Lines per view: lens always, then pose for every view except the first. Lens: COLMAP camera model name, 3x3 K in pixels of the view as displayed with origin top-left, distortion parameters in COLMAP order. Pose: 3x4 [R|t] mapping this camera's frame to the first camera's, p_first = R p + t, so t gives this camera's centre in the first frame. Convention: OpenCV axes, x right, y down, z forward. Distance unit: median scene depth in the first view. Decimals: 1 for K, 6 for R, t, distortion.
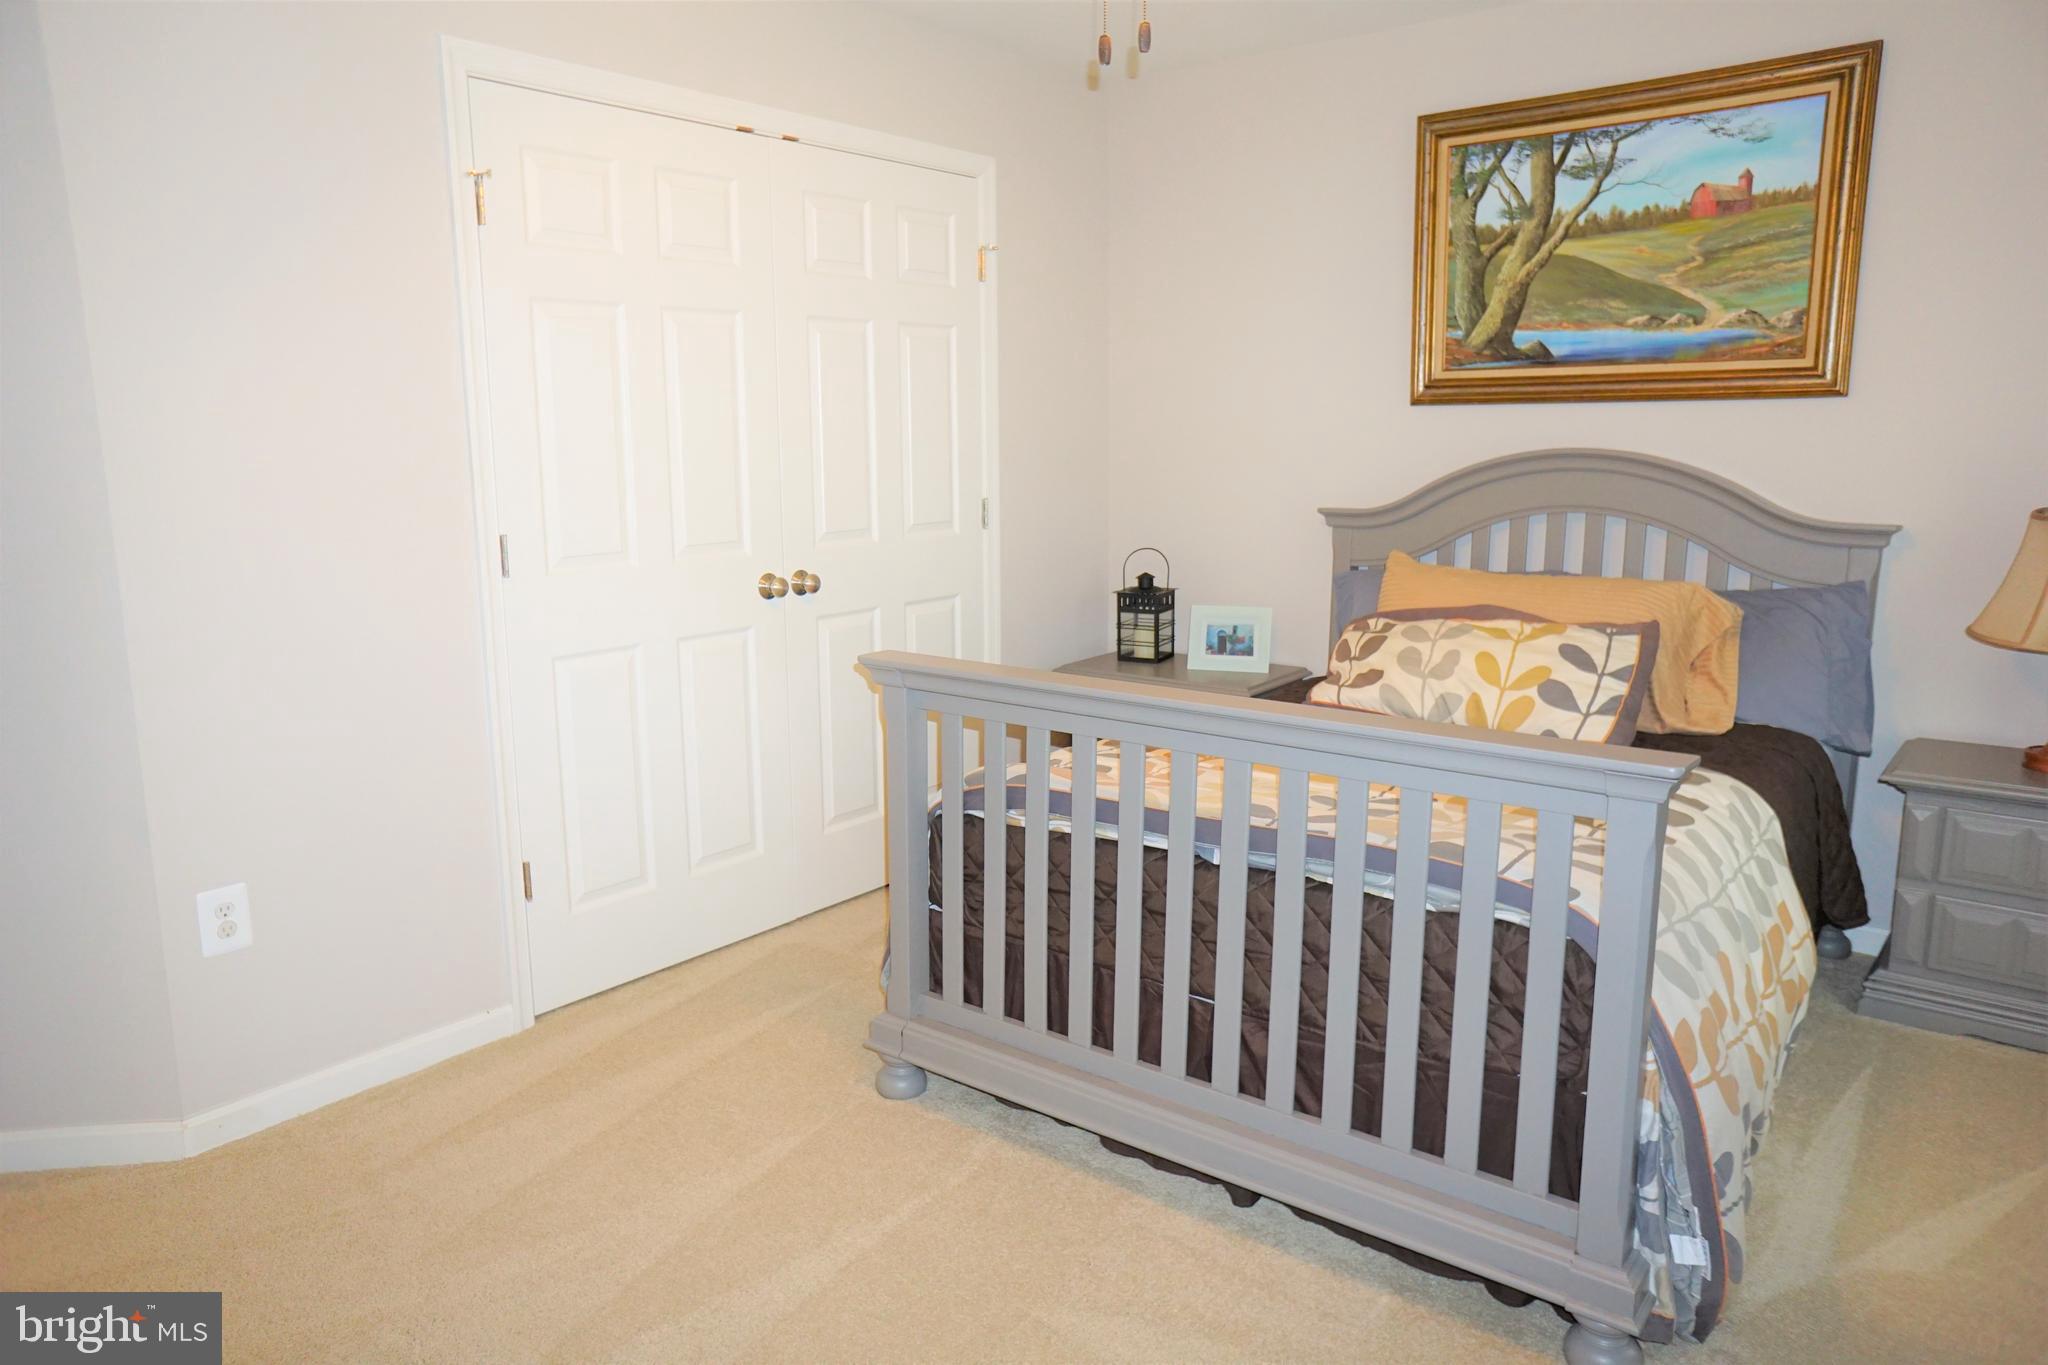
lens RADIAL K [[1392.7, 0, 1019.4], [0, 1392.7, 673.0], [0, 0, 1]] dist [-0.058000, 0.081576]
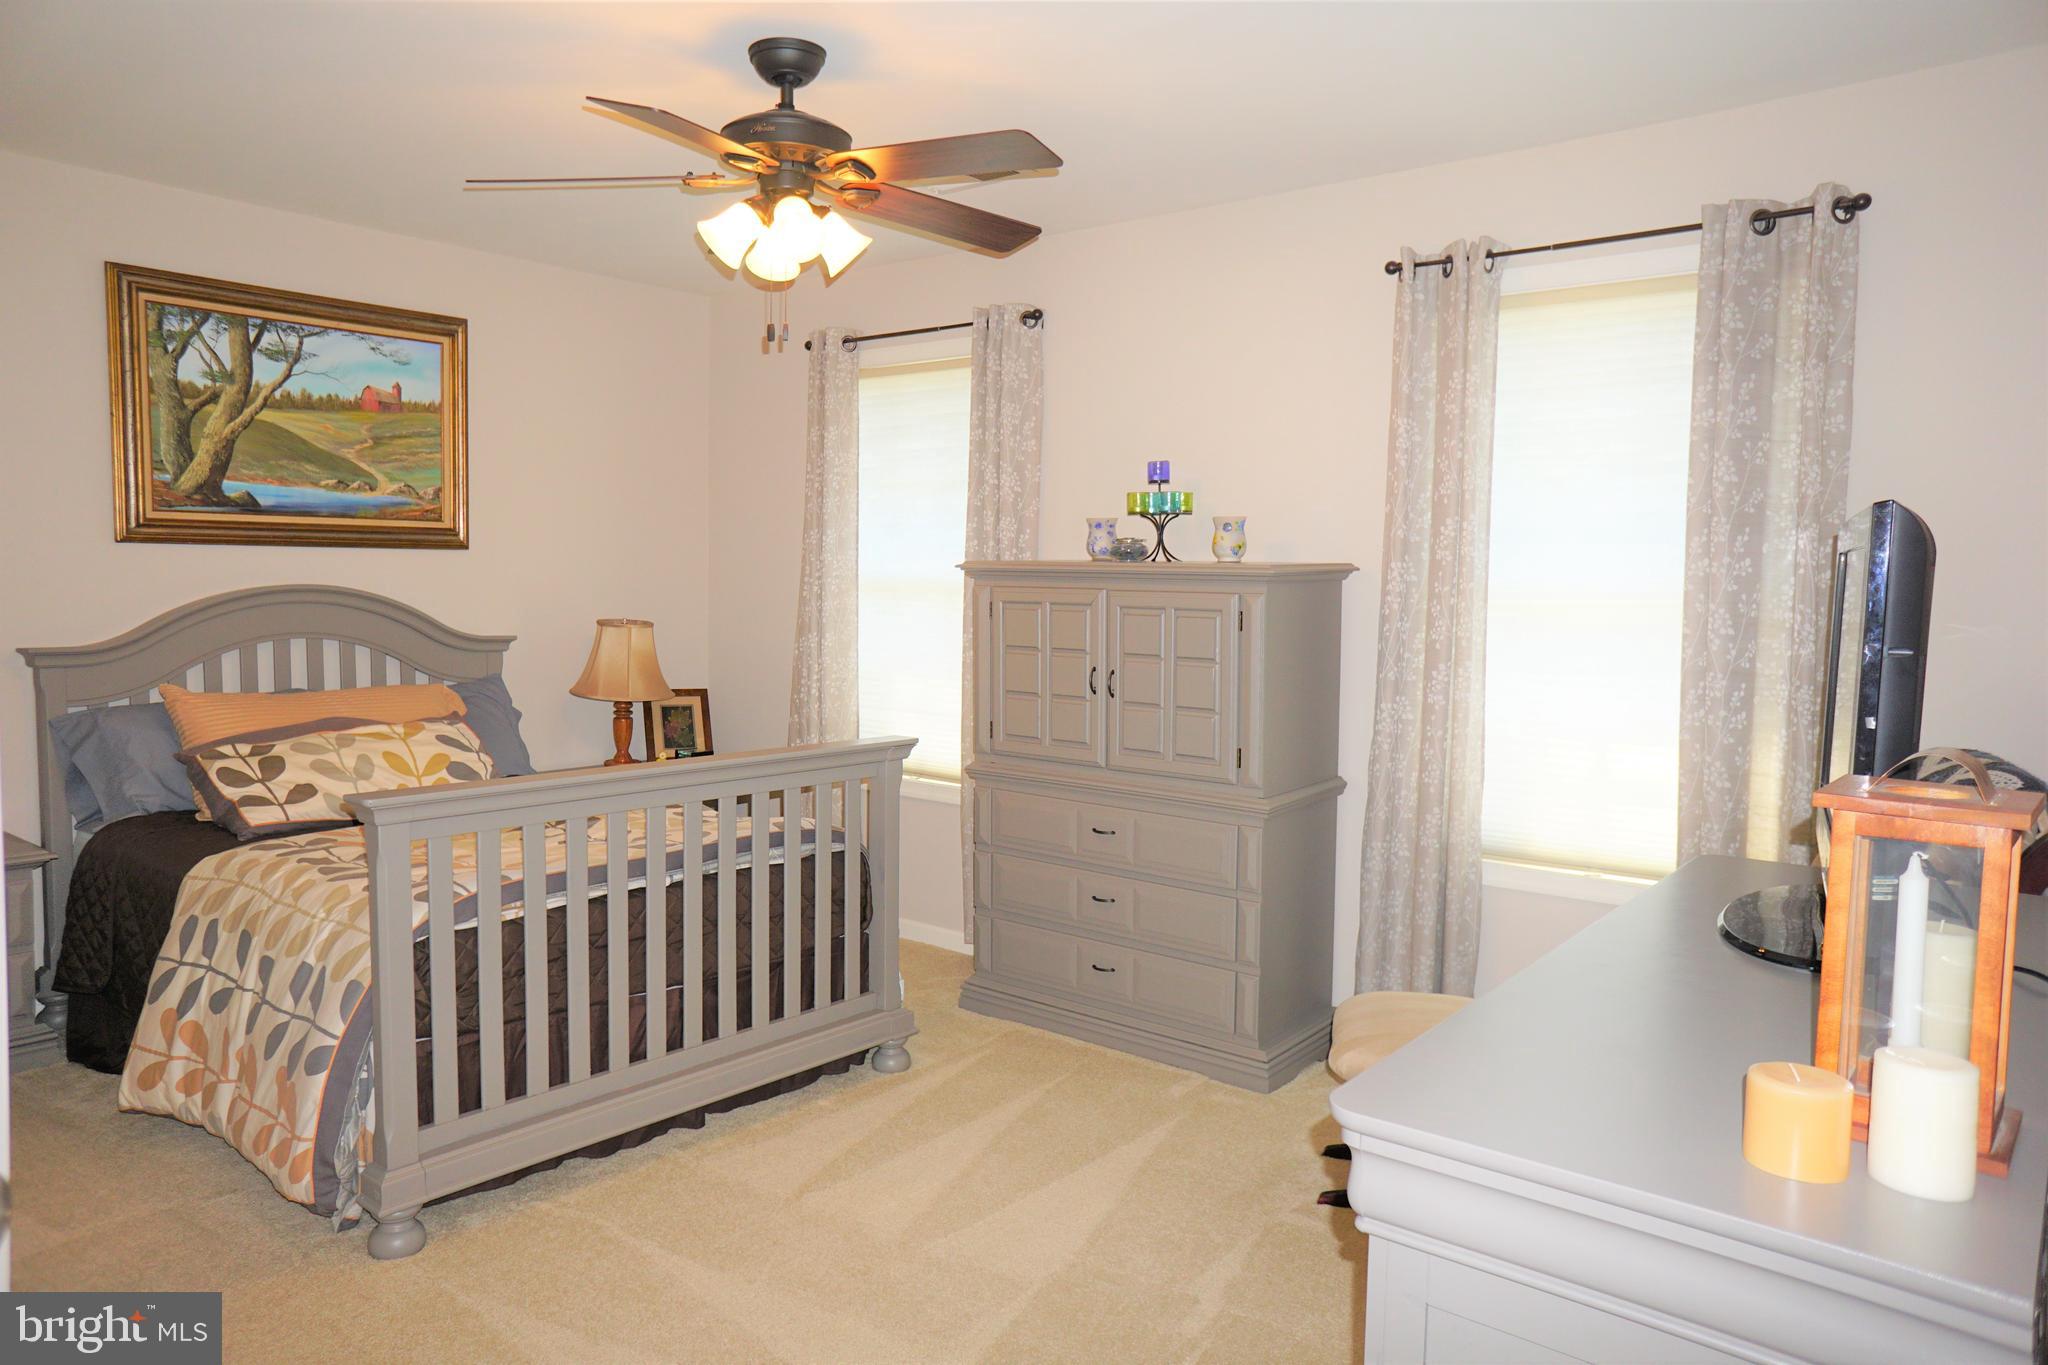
lens RADIAL K [[1392.7, 0, 965.3], [0, 1392.7, 681.8], [0, 0, 1]] dist [-0.058000, 0.081576]
pose [[0.028501, -0.067447, 0.997316, -0.775294], [0.155386, 0.985892, 0.062234, -0.065279], [-0.987443, 0.153195, 0.038579, 0.403326]]
